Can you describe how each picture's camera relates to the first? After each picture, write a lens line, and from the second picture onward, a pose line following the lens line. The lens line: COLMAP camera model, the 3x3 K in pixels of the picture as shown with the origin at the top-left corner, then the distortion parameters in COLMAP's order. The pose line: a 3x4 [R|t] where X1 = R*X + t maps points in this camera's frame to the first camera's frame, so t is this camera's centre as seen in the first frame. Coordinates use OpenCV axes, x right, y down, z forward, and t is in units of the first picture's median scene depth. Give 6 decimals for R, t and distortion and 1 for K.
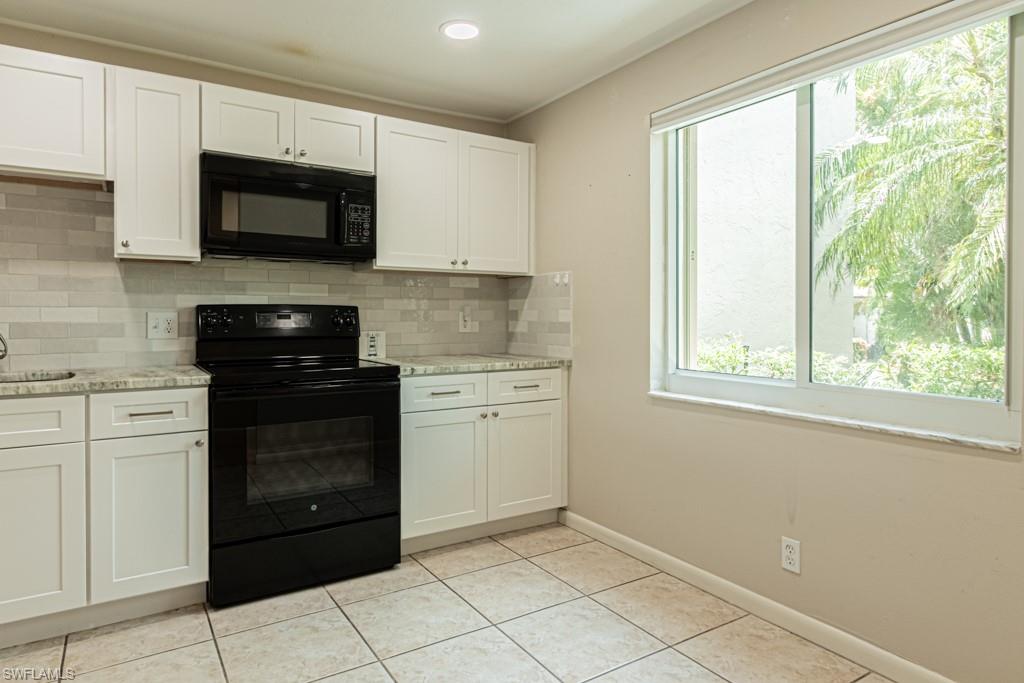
lens RADIAL K [[595.1, 0, 510.2], [0, 595.1, 317.5], [0, 0, 1]] dist [0.000872, 0.000411]
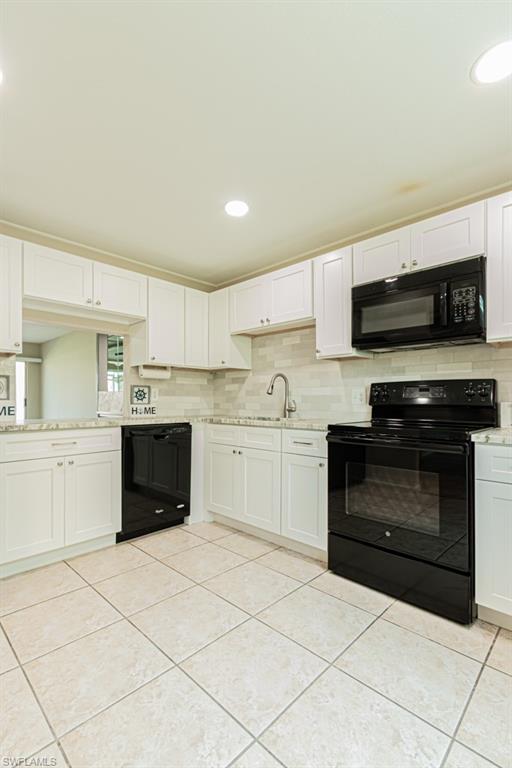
lens RADIAL K [[356.8, 0, 255.0], [0, 356.8, 398.0], [0, 0, 1]] dist [0.000115, -0.000968]
pose [[0.220820, -0.012086, -0.975240, 0.352014], [-0.007796, 0.999869, -0.014156, 0.035272], [0.975283, 0.010729, 0.220697, 0.521146]]
